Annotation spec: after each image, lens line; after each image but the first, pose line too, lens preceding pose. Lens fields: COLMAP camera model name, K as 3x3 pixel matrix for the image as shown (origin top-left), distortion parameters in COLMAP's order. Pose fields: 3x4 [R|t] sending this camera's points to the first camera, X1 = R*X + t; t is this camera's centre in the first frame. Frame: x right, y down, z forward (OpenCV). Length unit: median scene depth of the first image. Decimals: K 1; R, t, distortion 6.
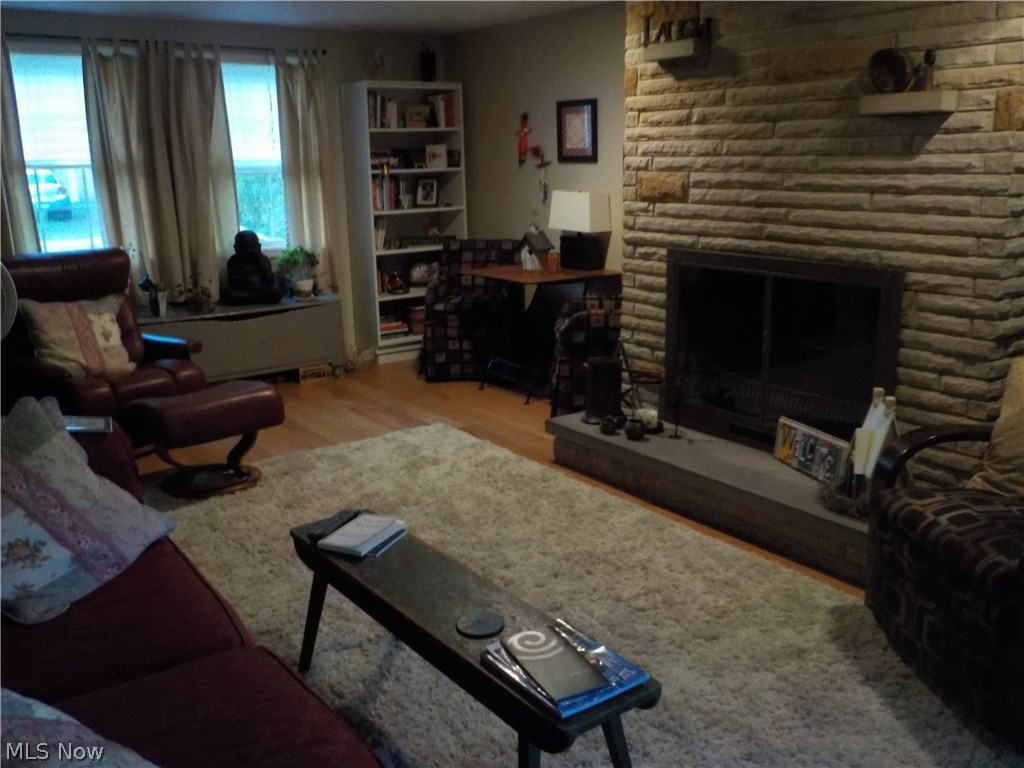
lens RADIAL K [[897.6, 0, 513.1], [0, 897.6, 383.5], [0, 0, 1]] dist [-0.028642, 0.000035]
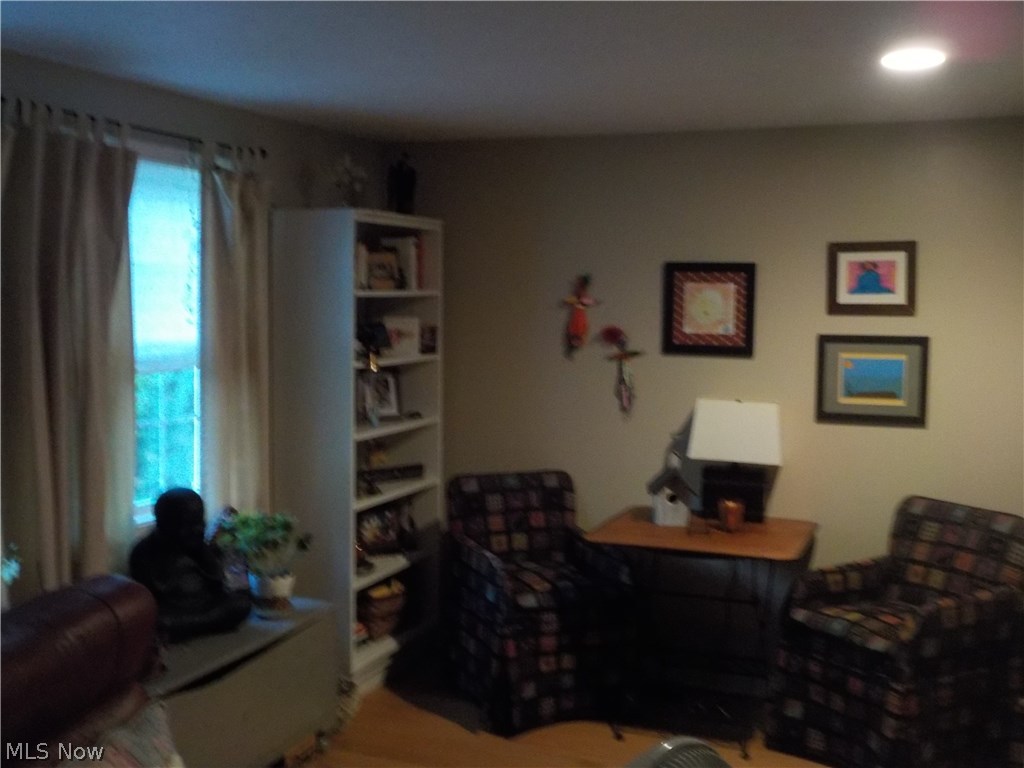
lens RADIAL K [[1140.3, 0, 510.1], [0, 1140.3, 384.0], [0, 0, 1]] dist [0.009722, 0.000000]
pose [[0.858217, -0.014810, 0.513074, -0.474152], [0.101422, 0.984769, -0.141223, -0.122602], [-0.503168, 0.173237, 0.846647, 0.371524]]
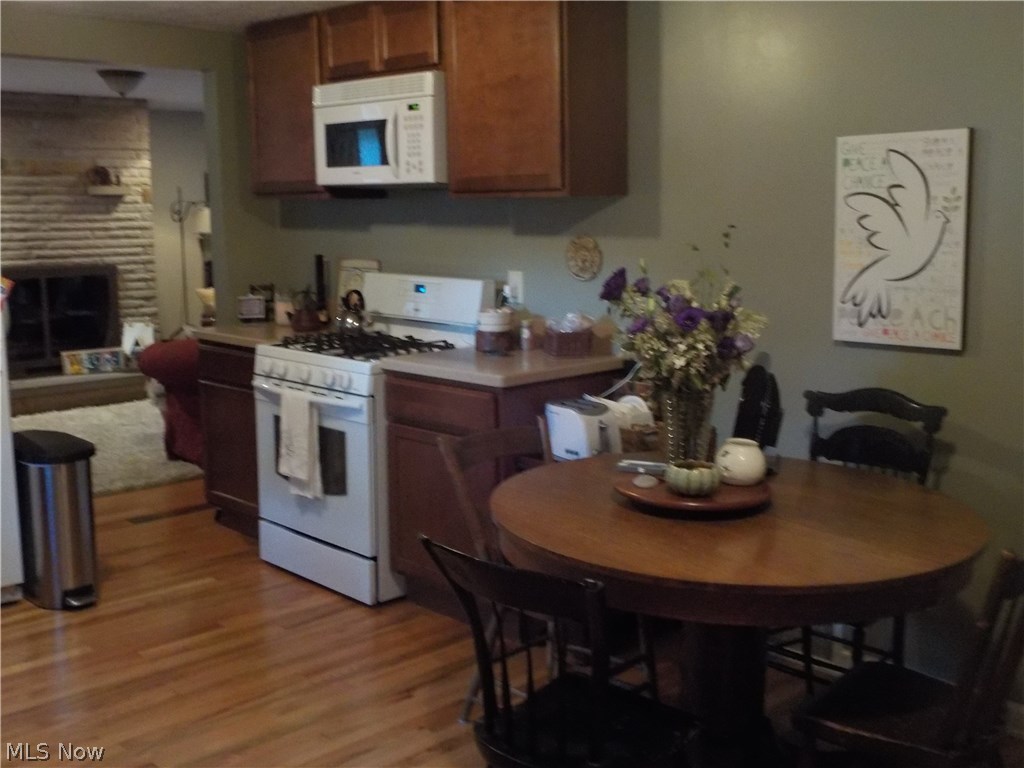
lens RADIAL K [[1140.3, 0, 512.0], [0, 1140.3, 383.4], [0, 0, 1]] dist [0.009722, 0.000000]
pose [[-0.127087, -0.135256, 0.982626, -1.667248], [0.251379, 0.953925, 0.163817, -0.042865], [-0.959509, 0.267831, -0.087231, 0.260801]]
